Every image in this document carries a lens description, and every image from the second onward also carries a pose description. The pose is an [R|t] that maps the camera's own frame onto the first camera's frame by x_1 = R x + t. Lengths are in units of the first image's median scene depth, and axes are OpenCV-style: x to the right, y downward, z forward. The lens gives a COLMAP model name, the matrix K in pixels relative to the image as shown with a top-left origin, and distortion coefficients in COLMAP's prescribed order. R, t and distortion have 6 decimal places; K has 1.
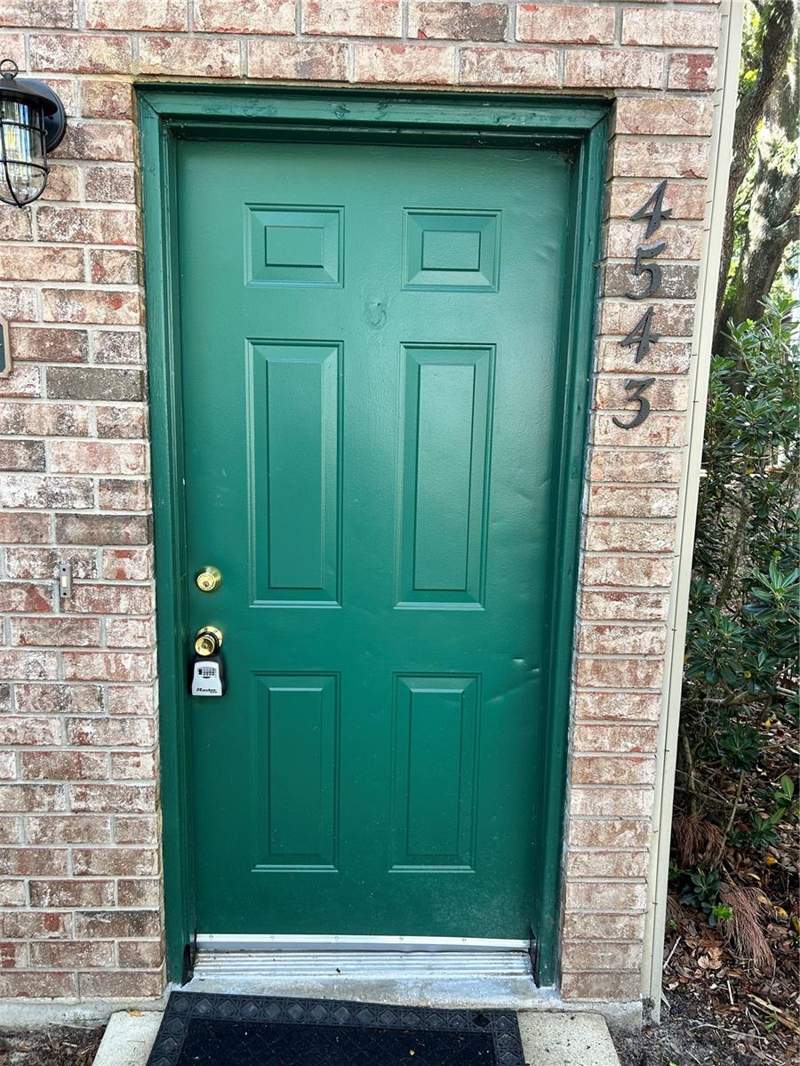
lens RADIAL K [[812.6, 0, 400.6], [0, 812.6, 536.5], [0, 0, 1]] dist [0.077785, -0.003576]
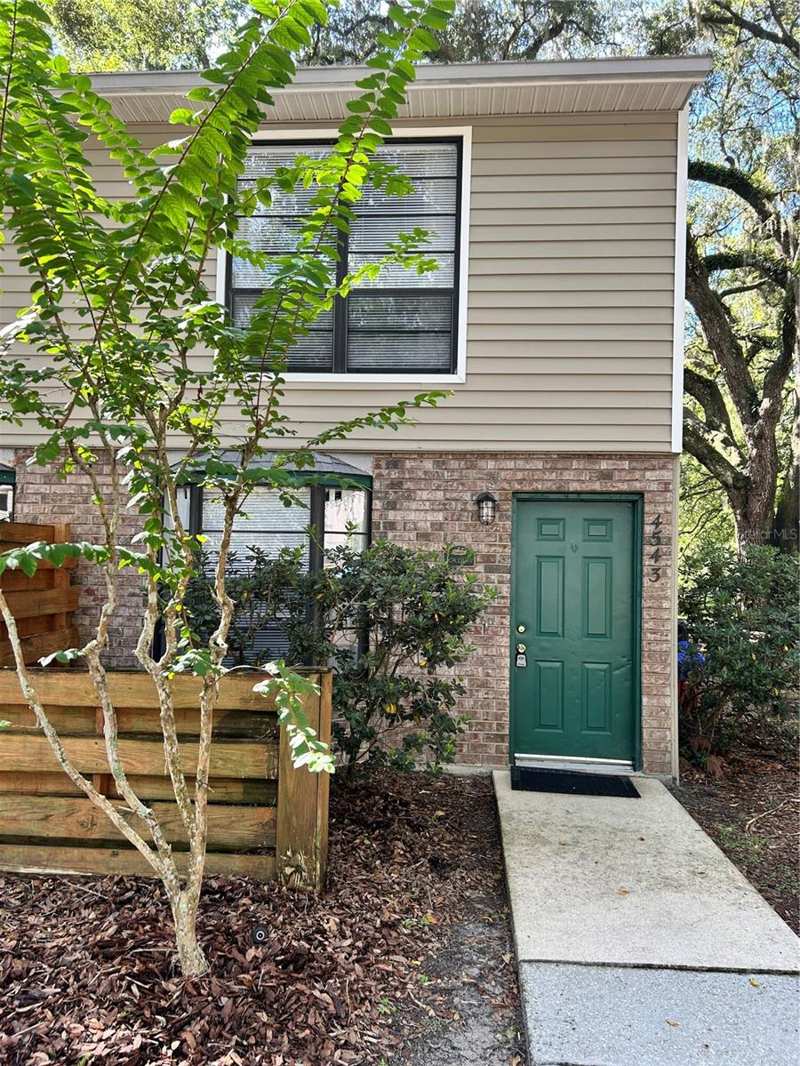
lens RADIAL K [[812.6, 0, 399.0], [0, 812.6, 529.8], [0, 0, 1]] dist [0.077785, -0.003576]
pose [[0.992042, -0.004740, -0.125820, -0.342299], [-0.022983, 0.975685, -0.217967, 0.420598], [0.123794, 0.219124, 0.967812, -2.458071]]
